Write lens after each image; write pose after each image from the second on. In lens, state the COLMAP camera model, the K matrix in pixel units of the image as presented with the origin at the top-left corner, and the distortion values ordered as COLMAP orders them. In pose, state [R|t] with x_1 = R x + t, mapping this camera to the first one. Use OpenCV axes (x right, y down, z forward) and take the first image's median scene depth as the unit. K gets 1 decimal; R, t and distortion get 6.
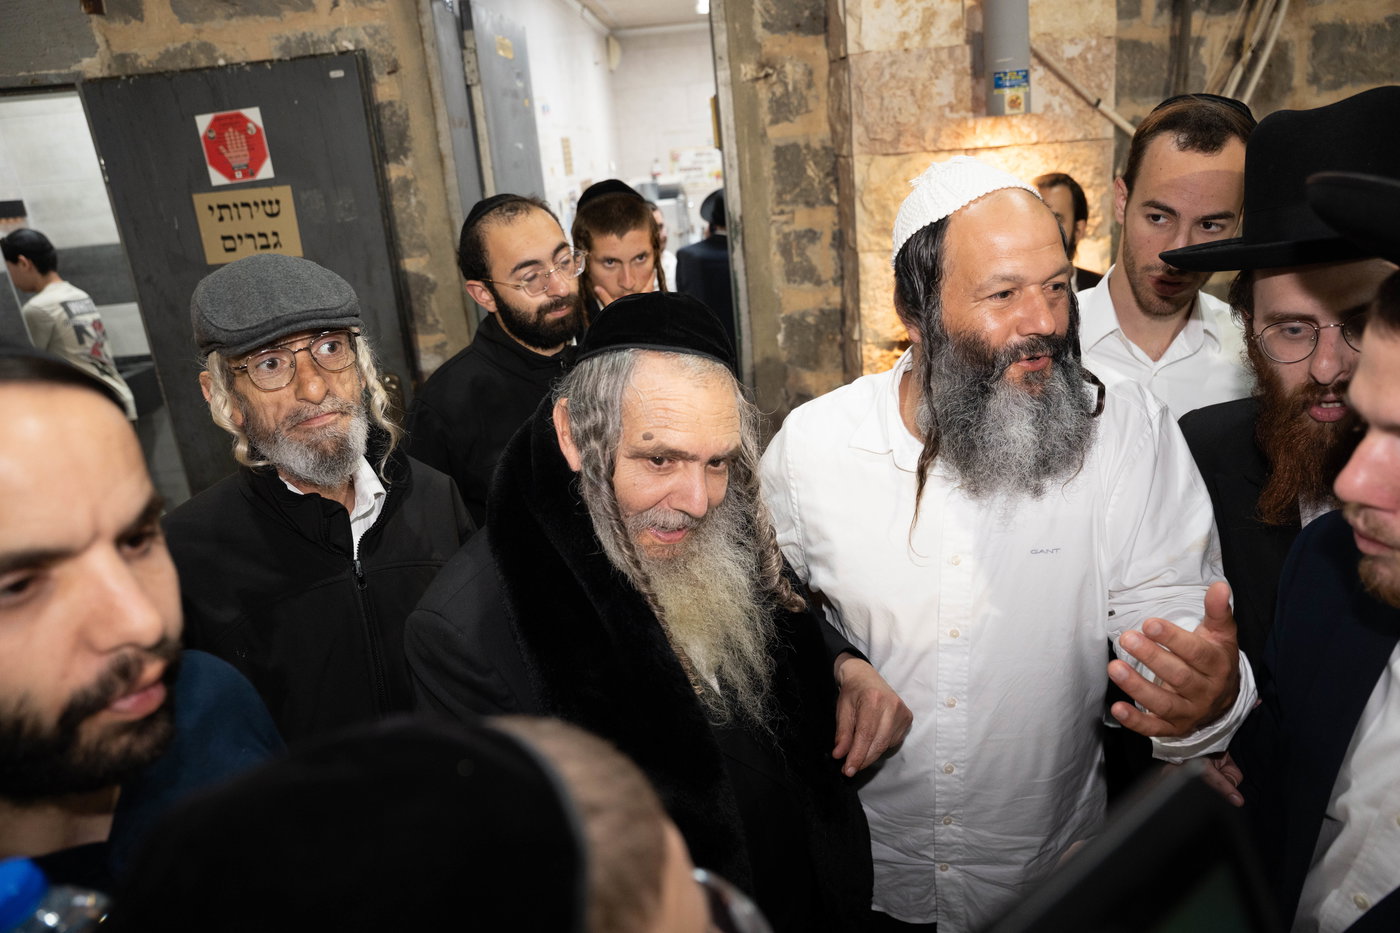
lens RADIAL K [[956.8, 0, 705.2], [0, 956.8, 470.8], [0, 0, 1]] dist [-0.144647, 0.115693]
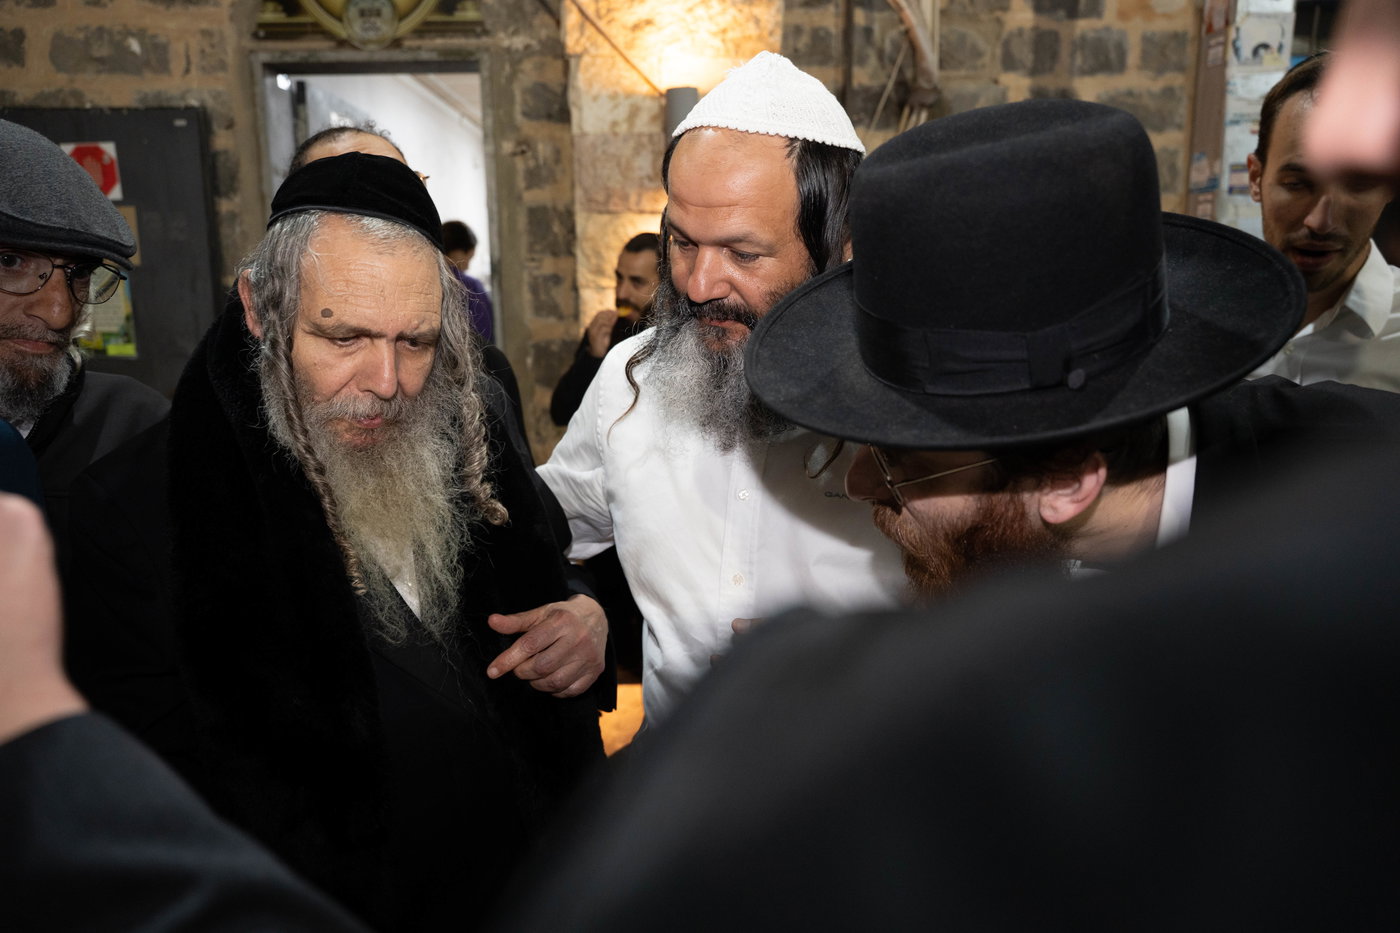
lens RADIAL K [[956.8, 0, 705.2], [0, 956.8, 470.8], [0, 0, 1]] dist [-0.144647, 0.115693]
pose [[0.995246, 0.060427, 0.076380, 0.243307], [-0.049482, 0.989217, -0.137847, 0.175056], [-0.083886, 0.133412, 0.987504, -0.232074]]
